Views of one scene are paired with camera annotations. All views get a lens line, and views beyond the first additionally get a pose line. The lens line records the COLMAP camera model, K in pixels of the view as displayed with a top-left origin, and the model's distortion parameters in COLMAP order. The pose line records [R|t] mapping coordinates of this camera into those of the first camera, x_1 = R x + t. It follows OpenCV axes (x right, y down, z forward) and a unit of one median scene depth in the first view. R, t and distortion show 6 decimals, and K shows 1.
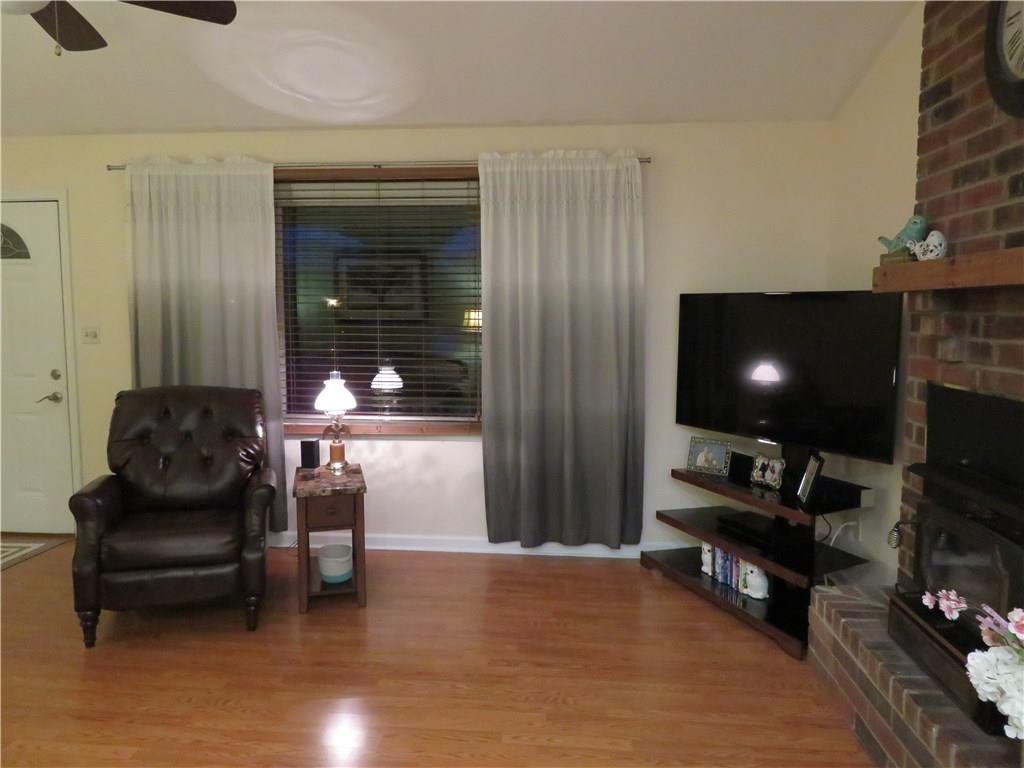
lens RADIAL K [[732.9, 0, 507.2], [0, 732.9, 385.3], [0, 0, 1]] dist [-0.004125, -0.002639]
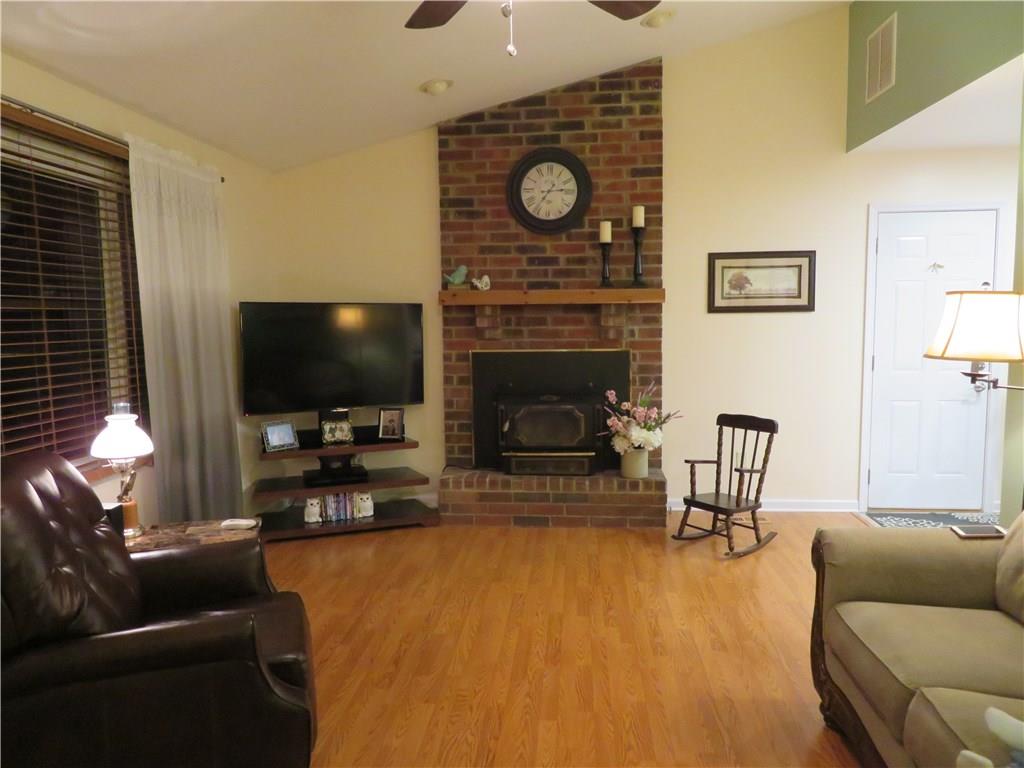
lens RADIAL K [[732.9, 0, 507.8], [0, 732.9, 383.9], [0, 0, 1]] dist [-0.004125, -0.002639]
pose [[0.005728, -0.095680, 0.995396, -1.205899], [0.111185, 0.989301, 0.094455, -0.080099], [-0.993783, 0.110132, 0.016305, 0.768660]]
